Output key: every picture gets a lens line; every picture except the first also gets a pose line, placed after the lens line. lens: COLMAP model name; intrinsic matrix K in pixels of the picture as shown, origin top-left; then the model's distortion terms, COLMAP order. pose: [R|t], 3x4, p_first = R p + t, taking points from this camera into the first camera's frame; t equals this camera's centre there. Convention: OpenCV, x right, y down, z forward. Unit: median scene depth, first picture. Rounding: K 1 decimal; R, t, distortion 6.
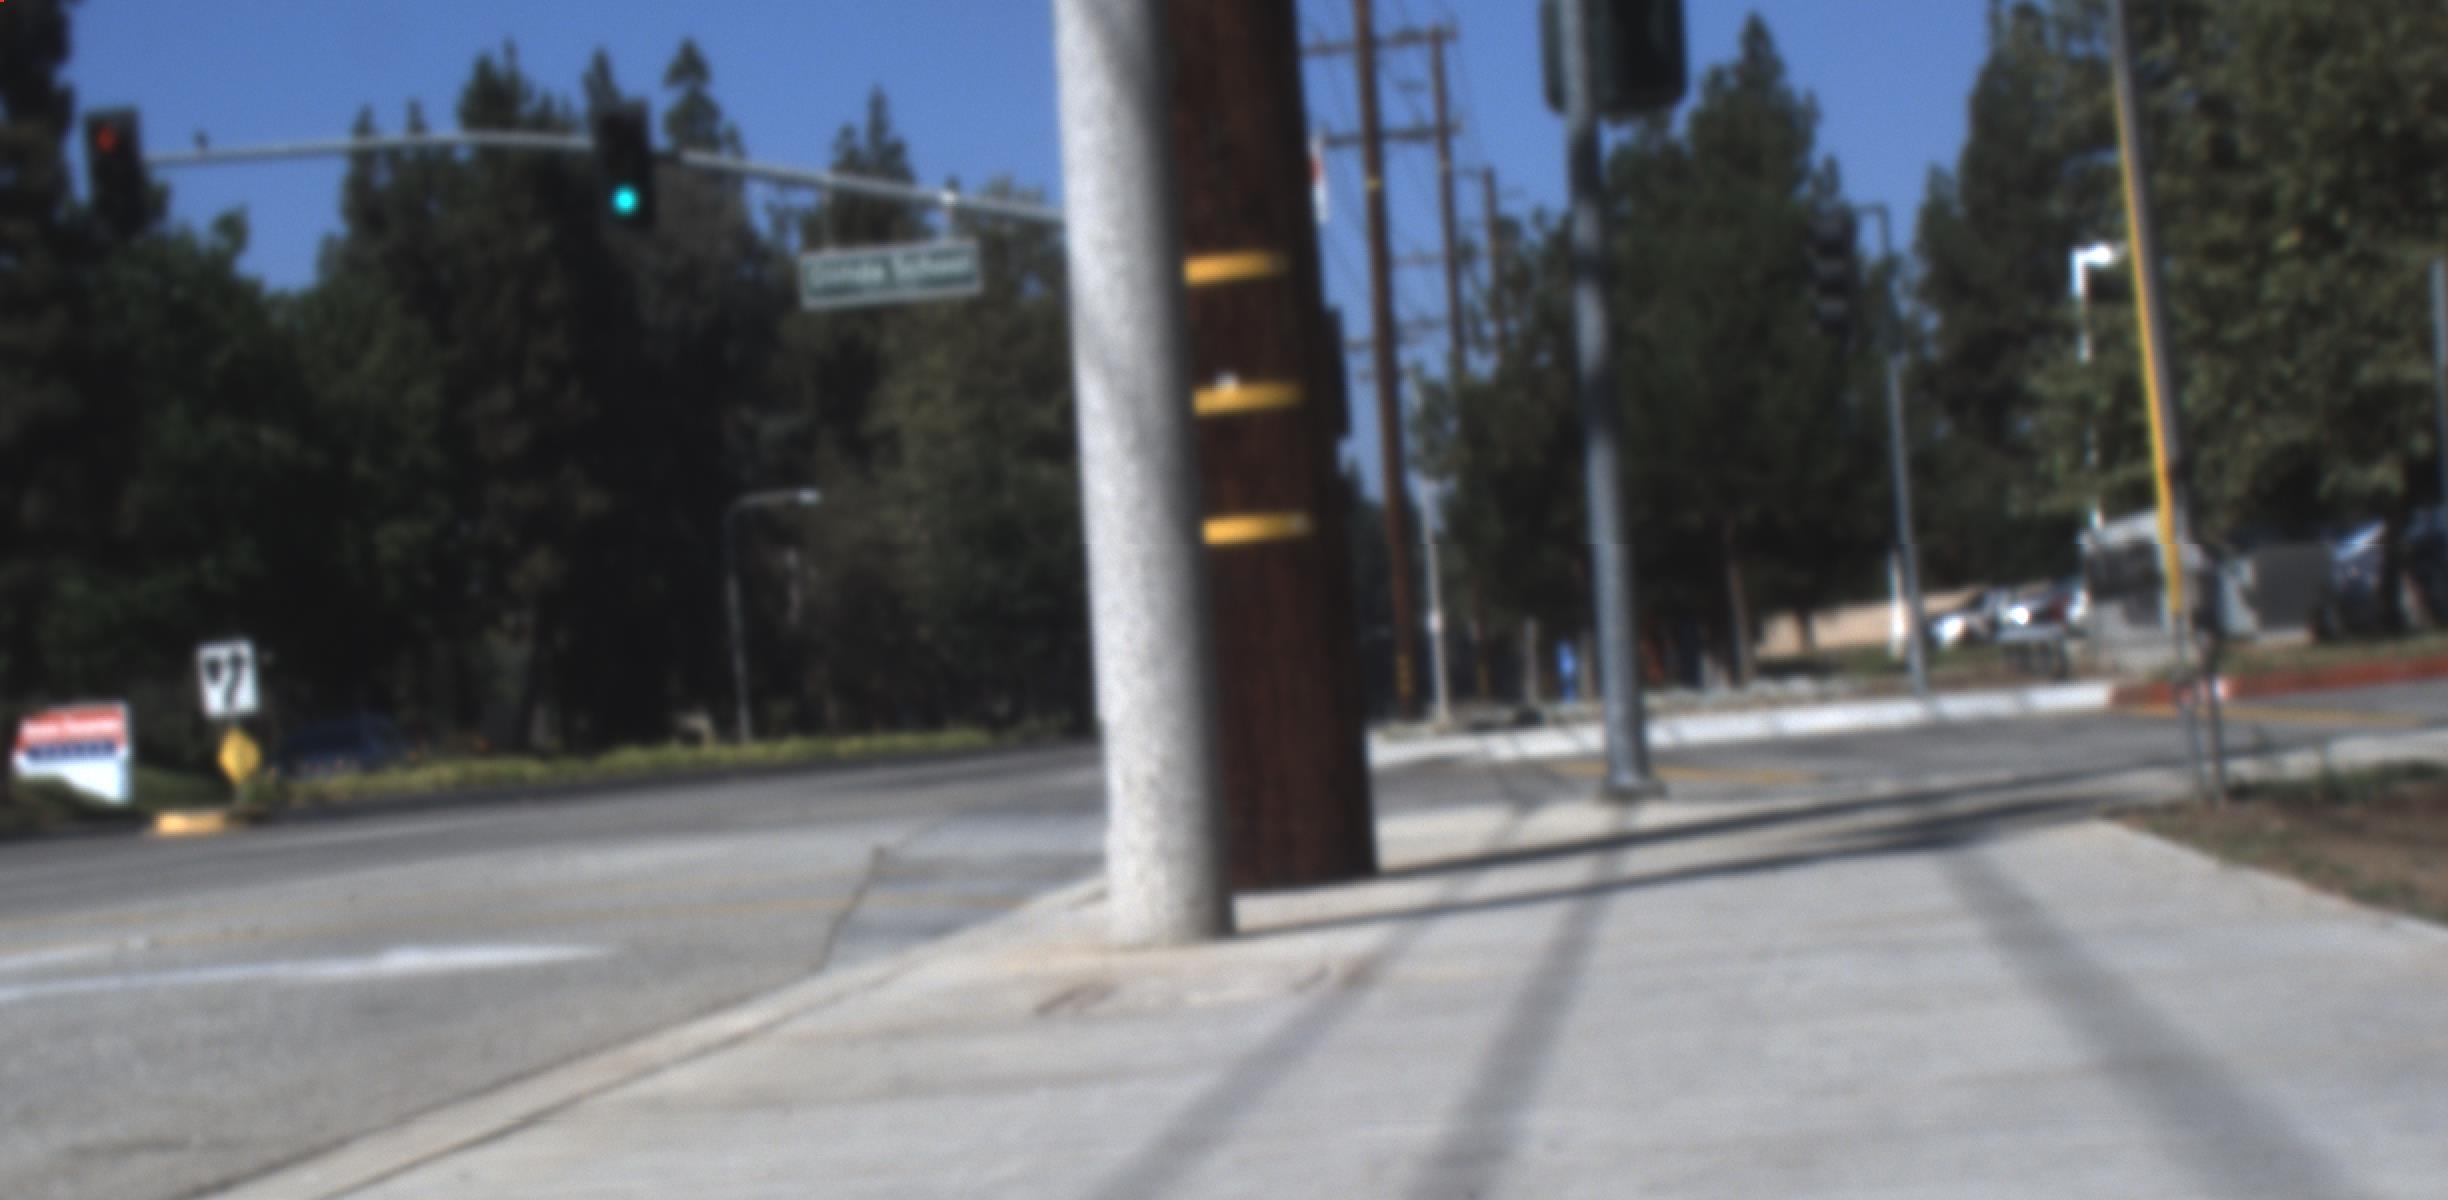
lens RADIAL K [[5550.1, 0, 1220.7], [0, 5550.1, 794.0], [0, 0, 1]] dist [-0.076853, 1.238272]
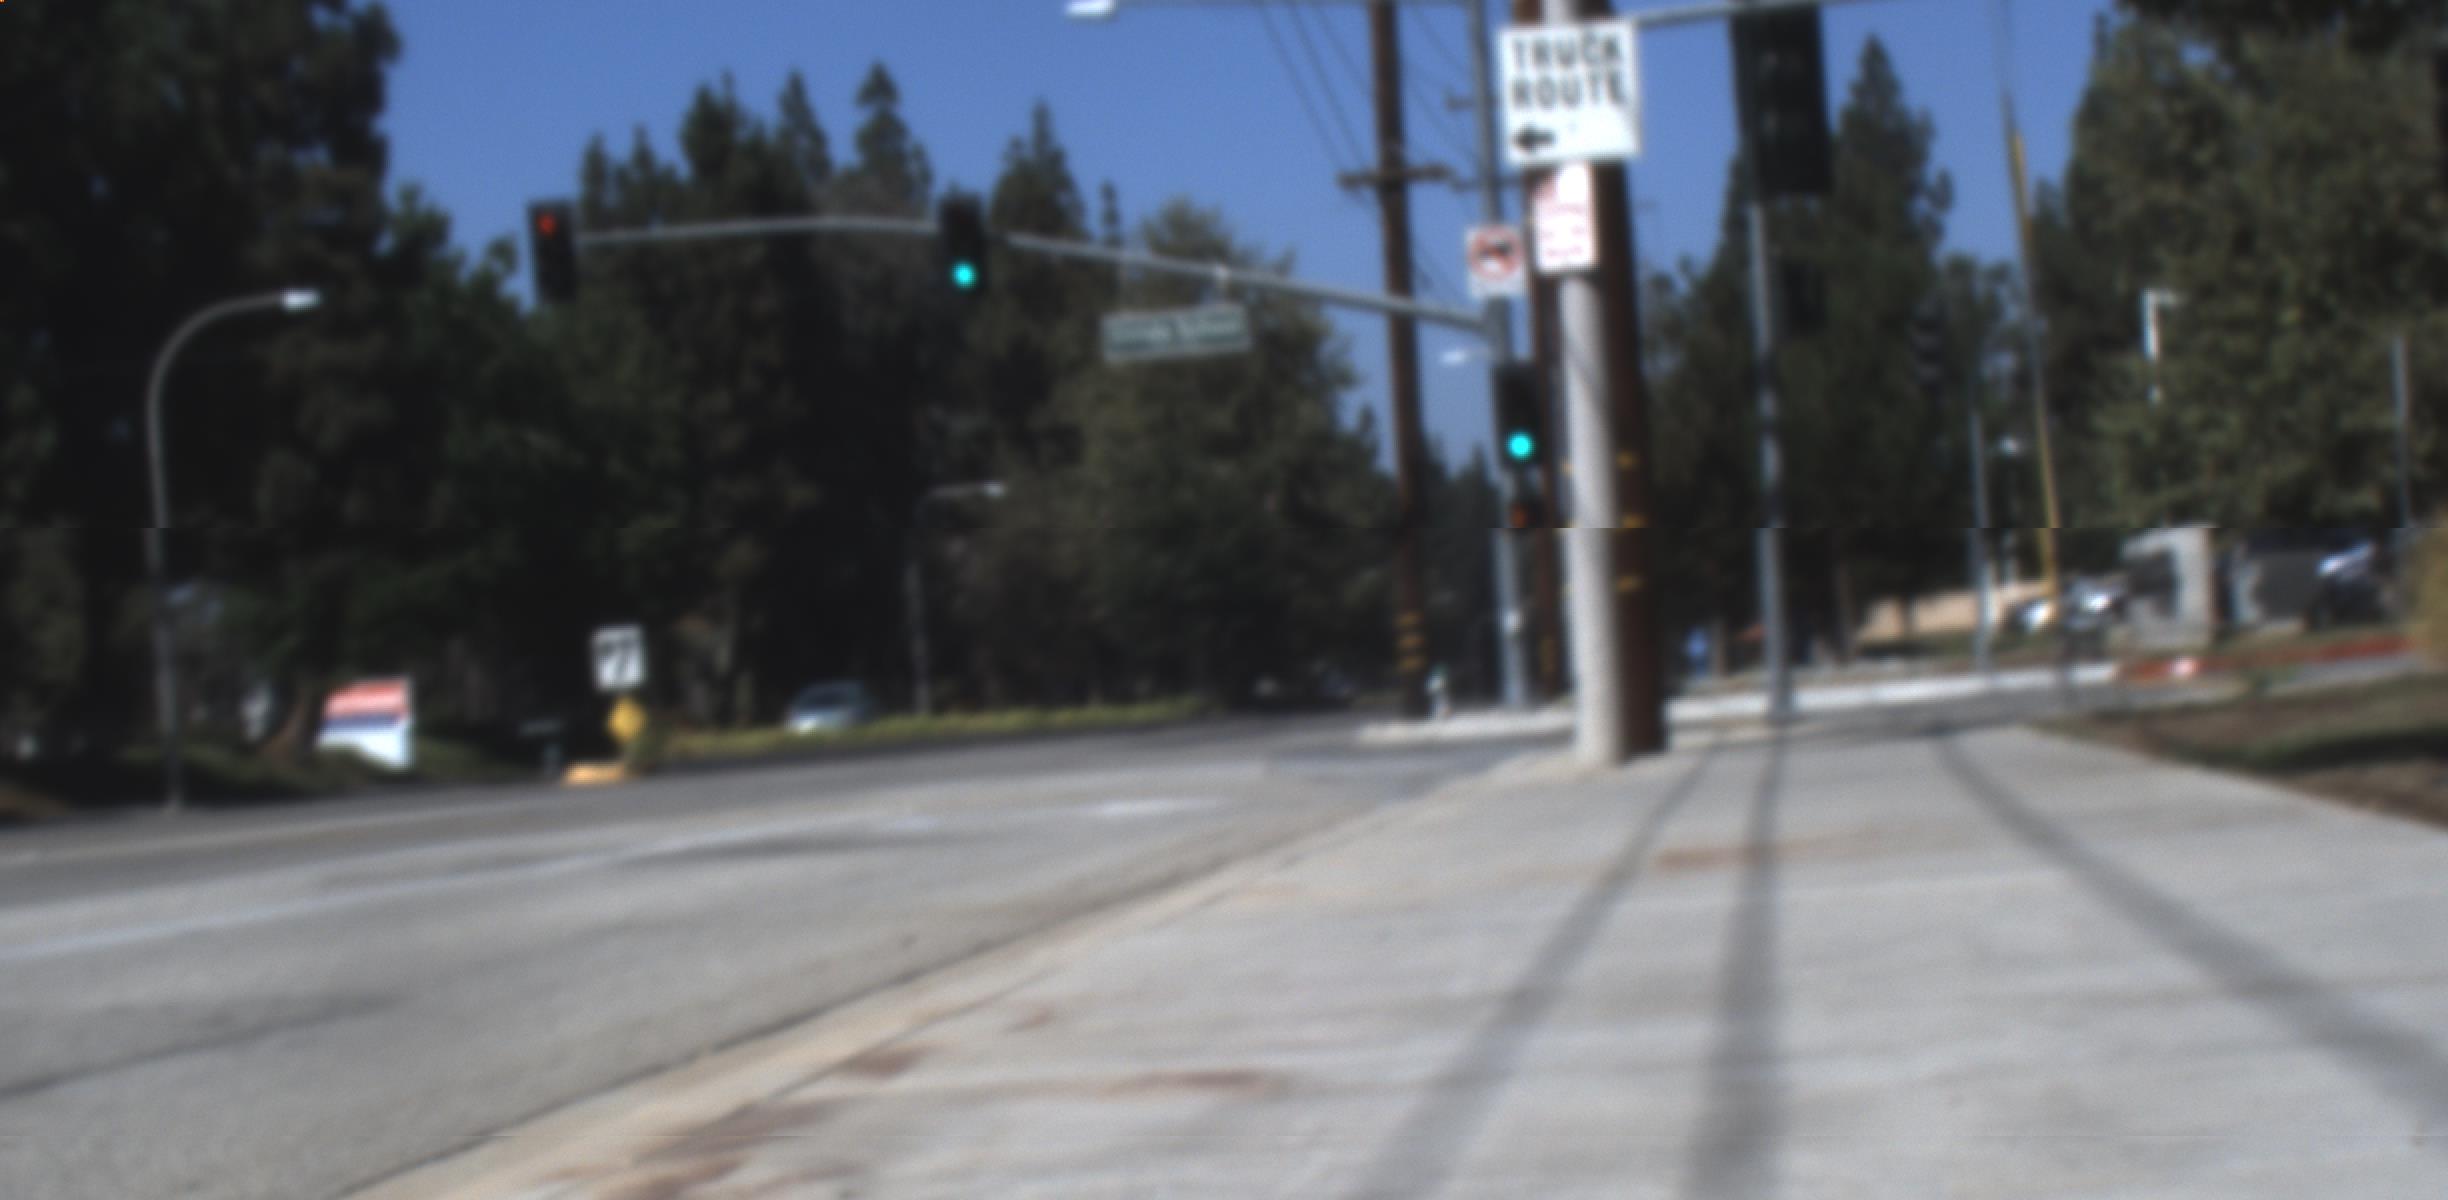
lens RADIAL K [[5550.1, 0, 1220.7], [0, 5550.1, 794.0], [0, 0, 1]] dist [-0.076853, 1.238272]
pose [[0.999777, 0.003488, -0.020837, -0.012259], [-0.003417, 0.999988, 0.003460, 0.002979], [0.020849, -0.003388, 0.999777, -0.132869]]
